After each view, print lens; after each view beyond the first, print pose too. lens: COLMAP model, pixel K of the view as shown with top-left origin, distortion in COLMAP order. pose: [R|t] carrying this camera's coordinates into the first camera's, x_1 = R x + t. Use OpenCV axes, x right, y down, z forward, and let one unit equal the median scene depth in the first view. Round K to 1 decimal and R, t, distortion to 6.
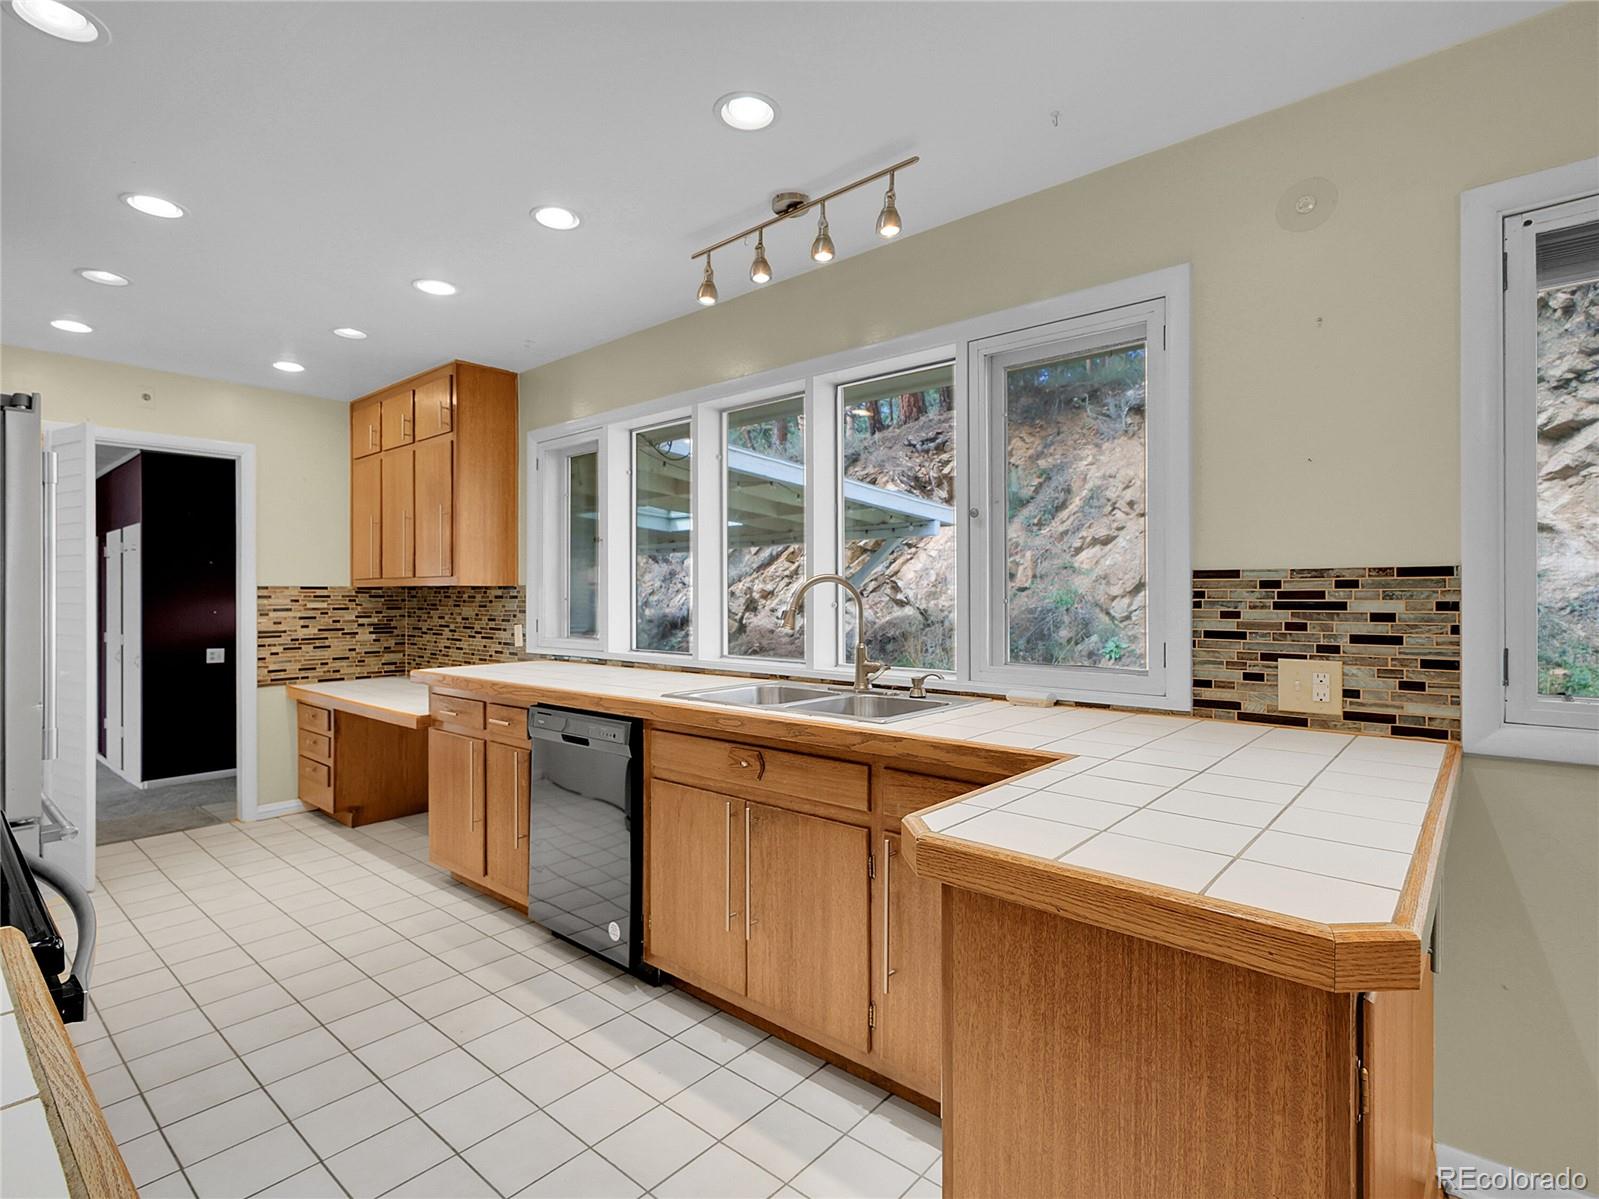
lens RADIAL K [[794.6, 0, 798.4], [0, 794.6, 595.7], [0, 0, 1]] dist [0.000226, 0.000472]
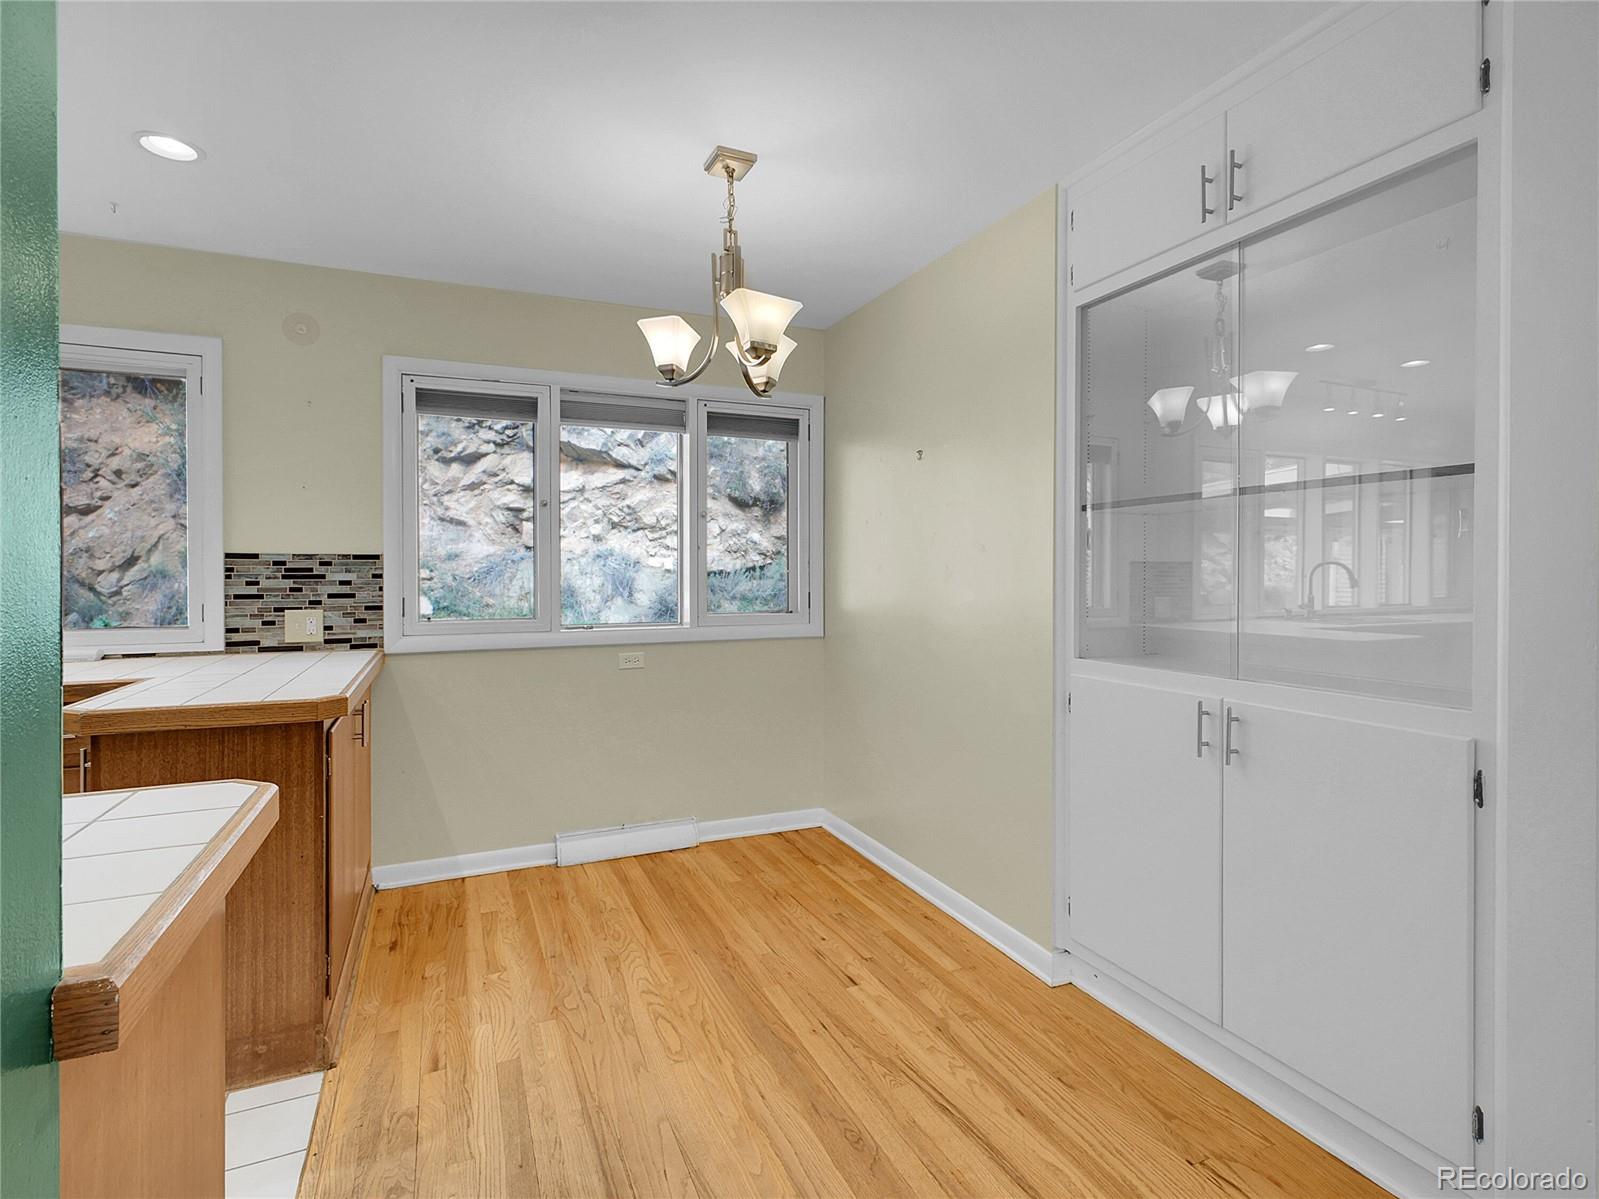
lens RADIAL K [[802.6, 0, 783.1], [0, 802.6, 572.7], [0, 0, 1]] dist [-0.000048, 0.000264]
pose [[0.443776, -0.003961, 0.896129, -0.369033], [0.000421, 0.999991, 0.004212, -0.001931], [-0.896138, -0.001492, 0.443774, -0.569649]]
